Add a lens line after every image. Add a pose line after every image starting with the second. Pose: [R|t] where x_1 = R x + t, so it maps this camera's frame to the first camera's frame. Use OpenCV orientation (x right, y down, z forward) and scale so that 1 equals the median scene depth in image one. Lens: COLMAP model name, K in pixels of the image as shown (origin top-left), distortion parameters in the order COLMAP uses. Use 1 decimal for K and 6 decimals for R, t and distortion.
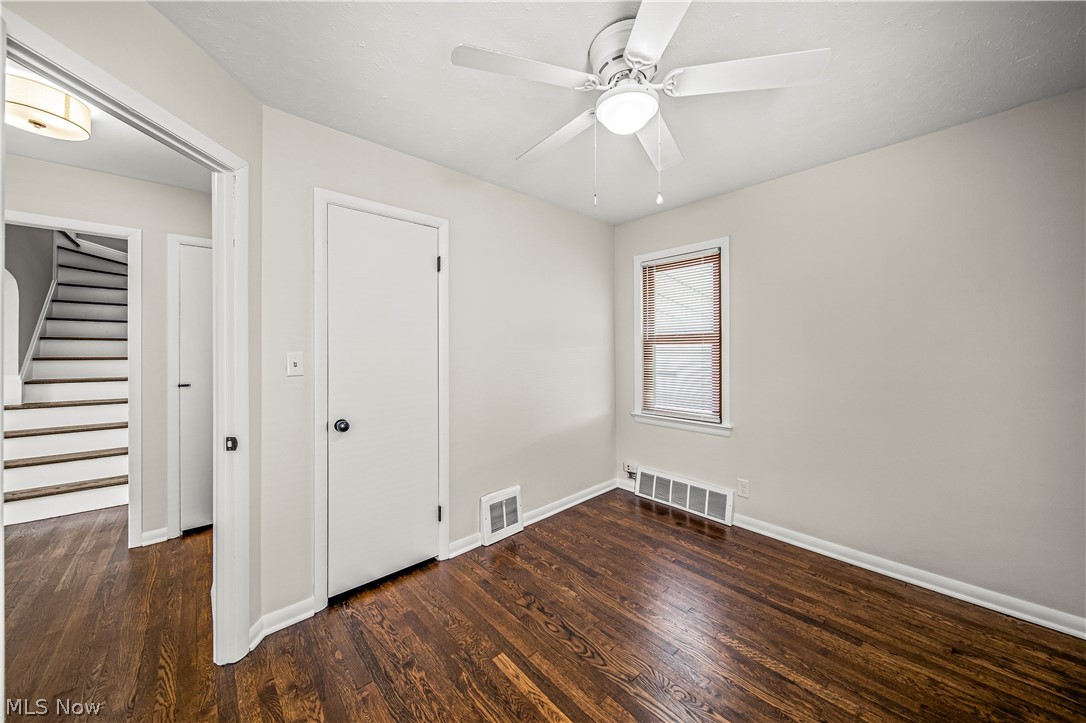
lens RADIAL K [[384.2, 0, 543.3], [0, 384.2, 355.2], [0, 0, 1]] dist [-0.001280, -0.000279]
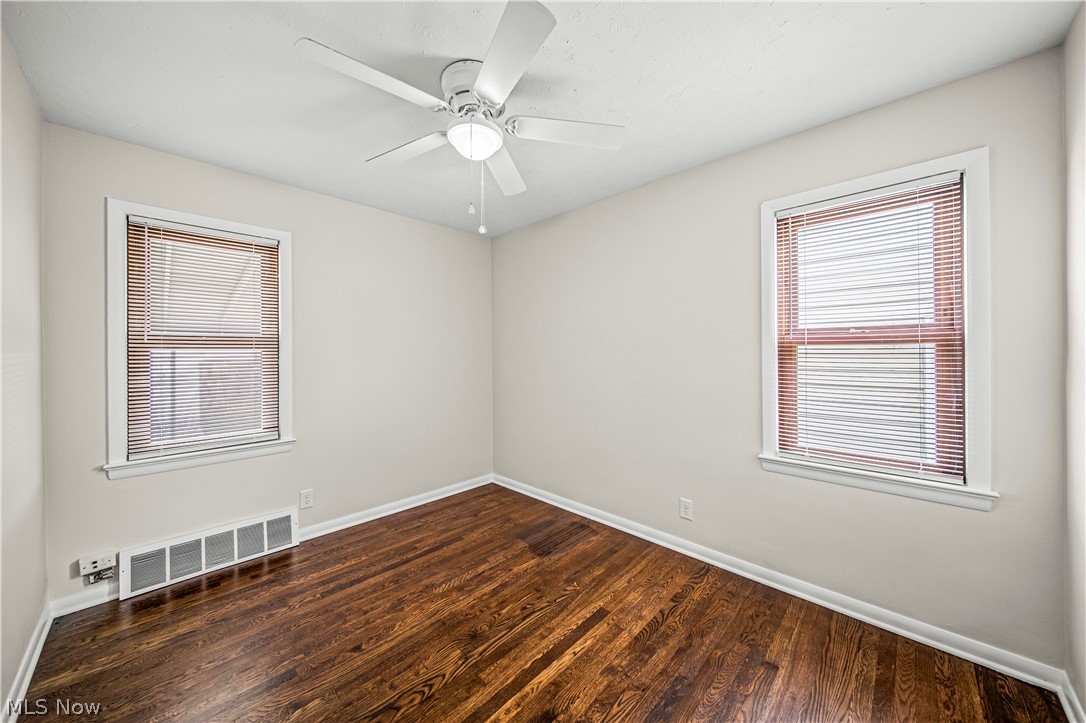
lens RADIAL K [[384.2, 0, 543.3], [0, 384.2, 355.2], [0, 0, 1]] dist [-0.001280, -0.000279]
pose [[-0.069134, -0.002833, 0.997603, -0.535134], [0.022034, 0.999748, 0.004366, -0.006673], [-0.997364, 0.022283, -0.069054, 0.510917]]
